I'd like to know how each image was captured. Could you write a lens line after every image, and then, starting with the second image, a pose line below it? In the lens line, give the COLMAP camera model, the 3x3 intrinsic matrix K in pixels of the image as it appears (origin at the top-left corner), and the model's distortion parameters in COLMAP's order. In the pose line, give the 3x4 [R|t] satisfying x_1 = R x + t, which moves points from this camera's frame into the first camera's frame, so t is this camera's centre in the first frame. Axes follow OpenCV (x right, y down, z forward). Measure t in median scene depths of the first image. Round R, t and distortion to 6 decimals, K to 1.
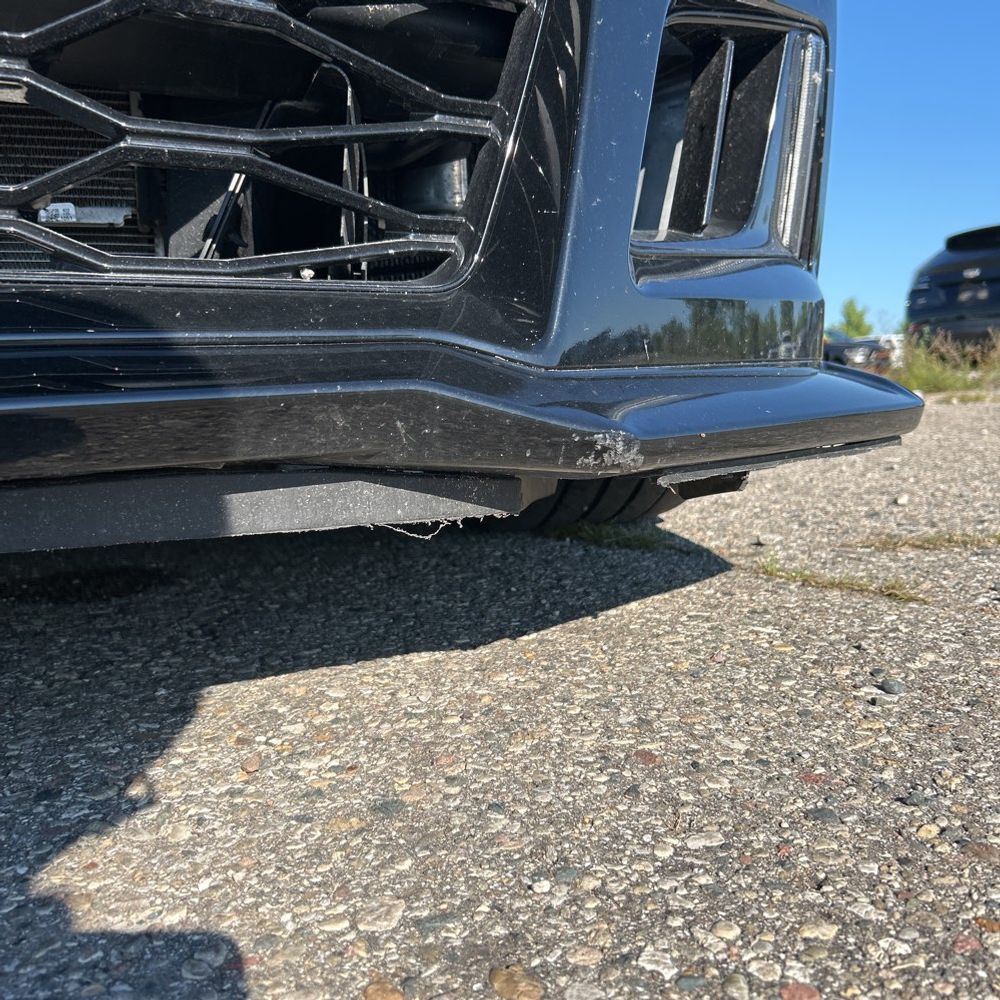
lens RADIAL K [[1007.7, 0, 494.6], [0, 1007.7, 496.5], [0, 0, 1]] dist [0.023523, -0.013176]
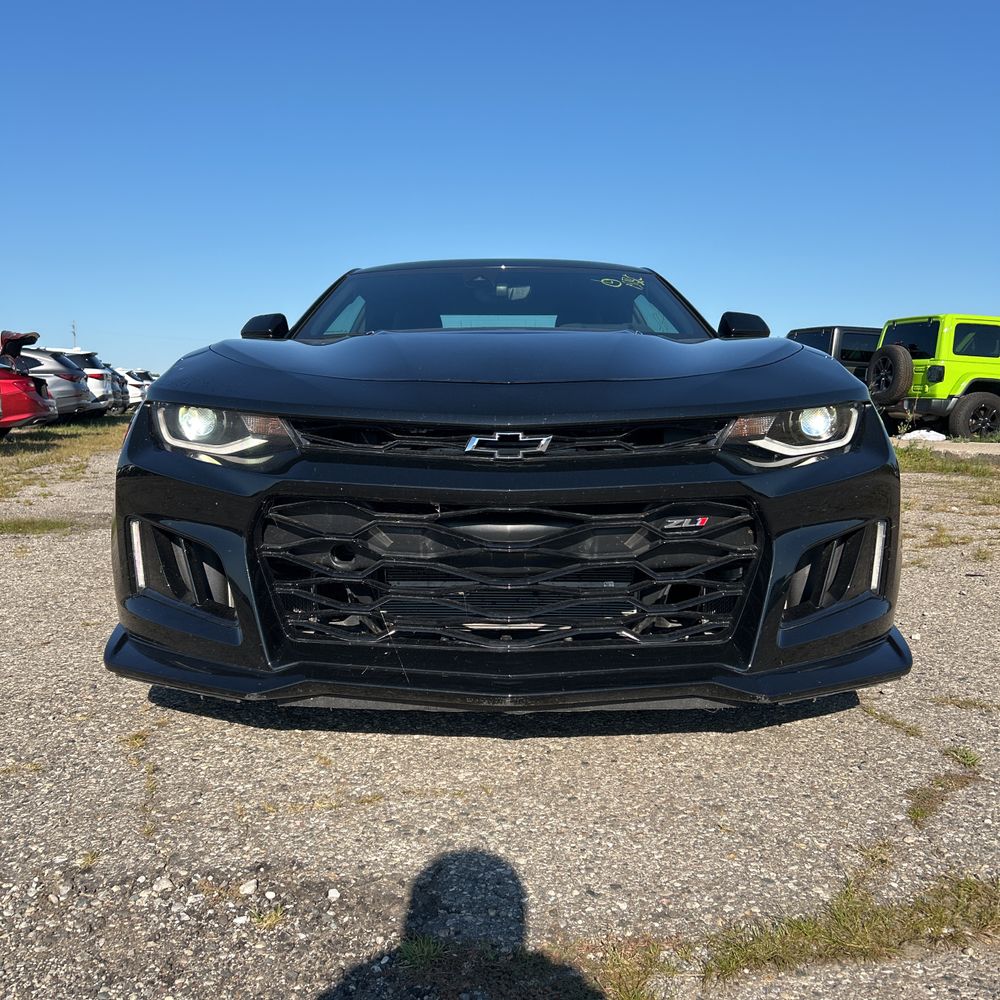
lens RADIAL K [[1007.7, 0, 494.6], [0, 1007.7, 496.5], [0, 0, 1]] dist [0.023523, -0.013176]
pose [[0.946049, 0.070978, -0.316155, 0.299638], [-0.070872, 0.997415, 0.011849, -0.753055], [0.316179, 0.011197, 0.948633, -2.909137]]
